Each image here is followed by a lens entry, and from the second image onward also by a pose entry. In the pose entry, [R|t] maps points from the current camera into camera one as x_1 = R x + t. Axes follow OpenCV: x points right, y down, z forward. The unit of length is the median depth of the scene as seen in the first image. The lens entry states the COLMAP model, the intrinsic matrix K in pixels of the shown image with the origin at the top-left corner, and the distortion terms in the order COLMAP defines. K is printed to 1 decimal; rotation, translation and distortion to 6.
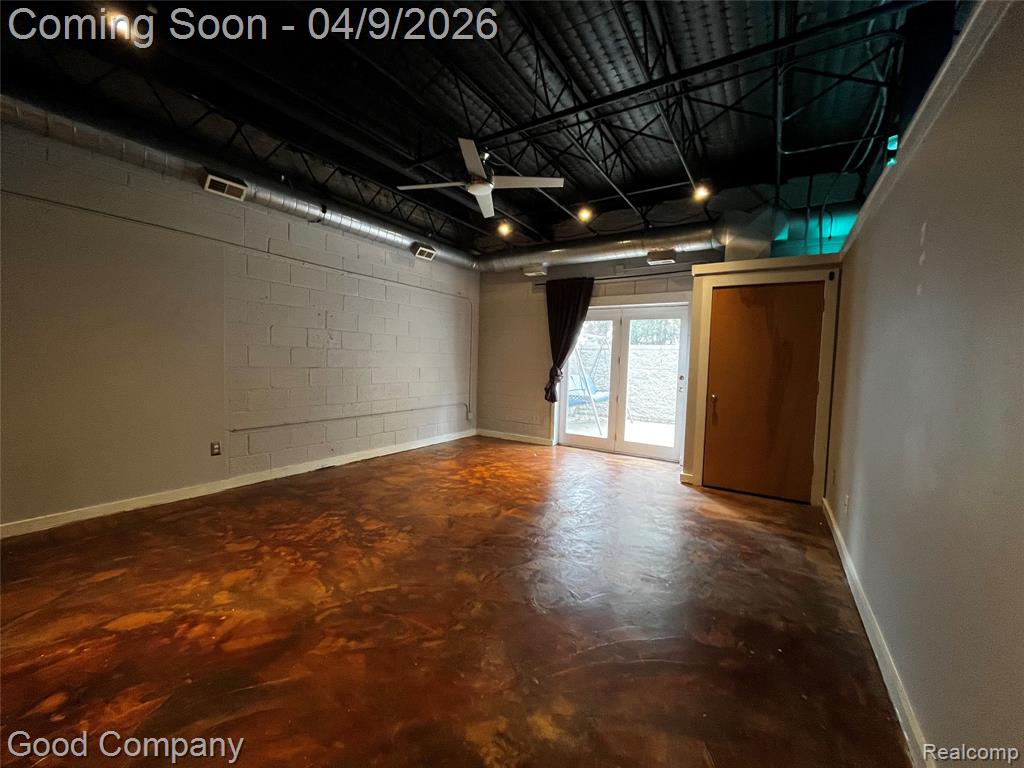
lens RADIAL K [[412.9, 0, 511.8], [0, 412.9, 381.8], [0, 0, 1]] dist [-0.003292, 0.000304]
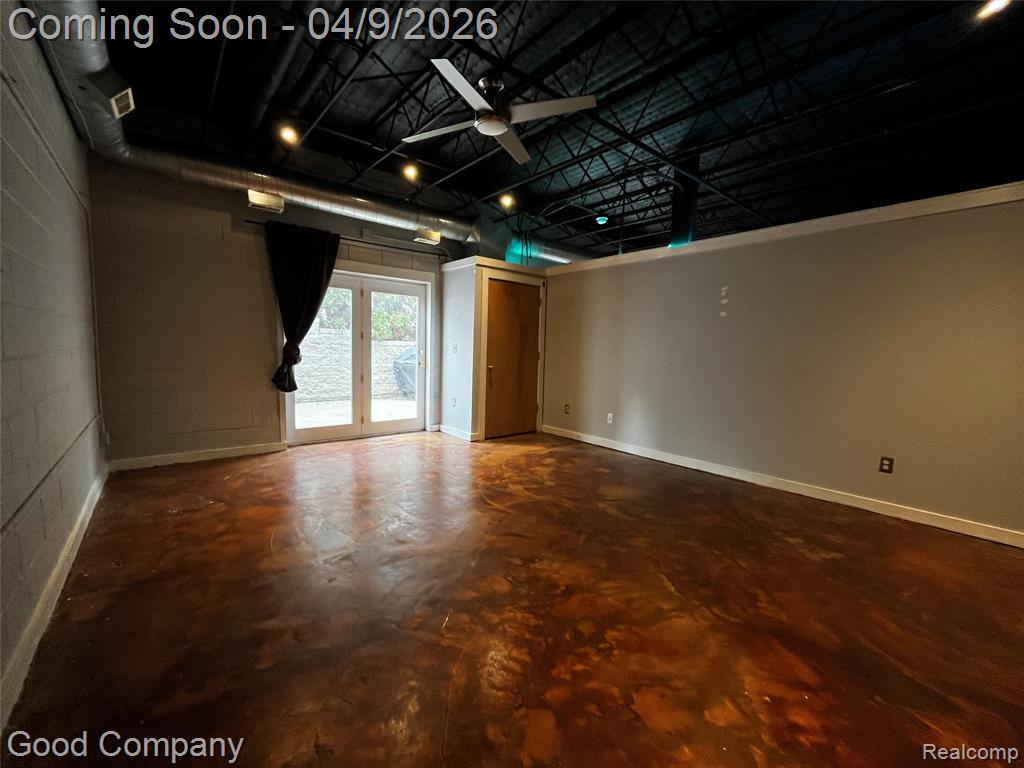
lens RADIAL K [[412.9, 0, 513.9], [0, 412.9, 377.5], [0, 0, 1]] dist [-0.003292, 0.000304]
pose [[0.301677, -0.092097, 0.948952, -0.872687], [0.030967, 0.995745, 0.086794, -0.047893], [-0.952907, 0.003203, 0.303245, 0.707966]]
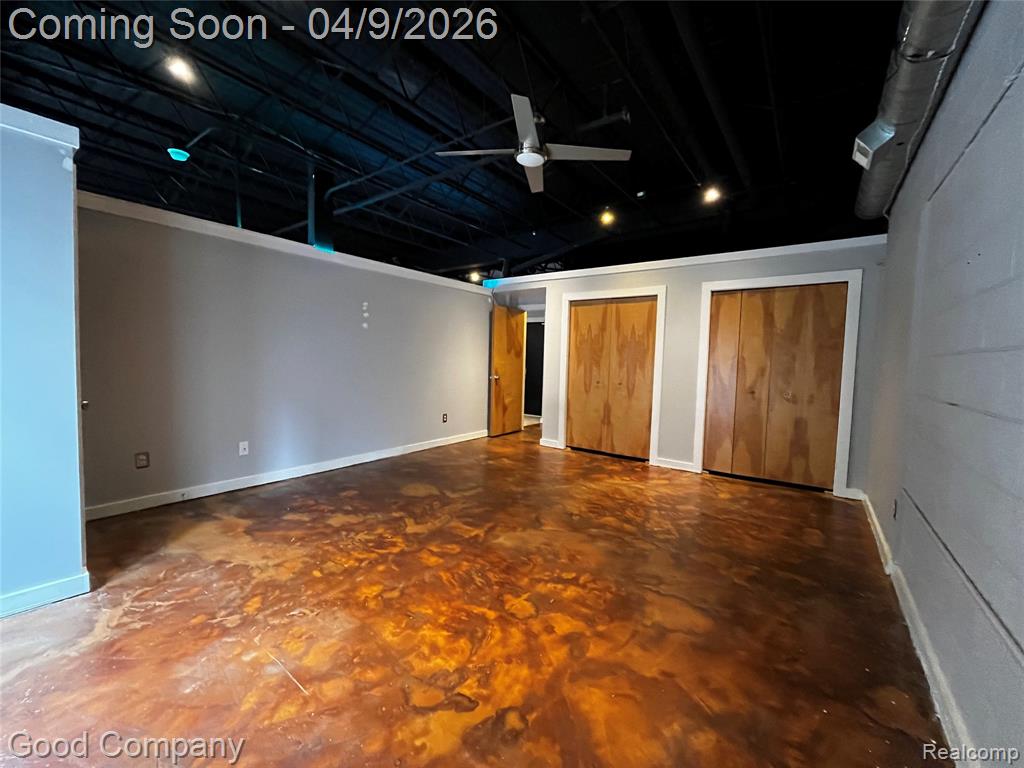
lens RADIAL K [[412.9, 0, 505.8], [0, 412.9, 380.3], [0, 0, 1]] dist [-0.003292, 0.000304]
pose [[-0.994963, -0.062241, 0.078583, -0.122028], [-0.053711, 0.992877, 0.106352, -0.099379], [-0.084643, 0.101595, -0.991218, 1.882744]]
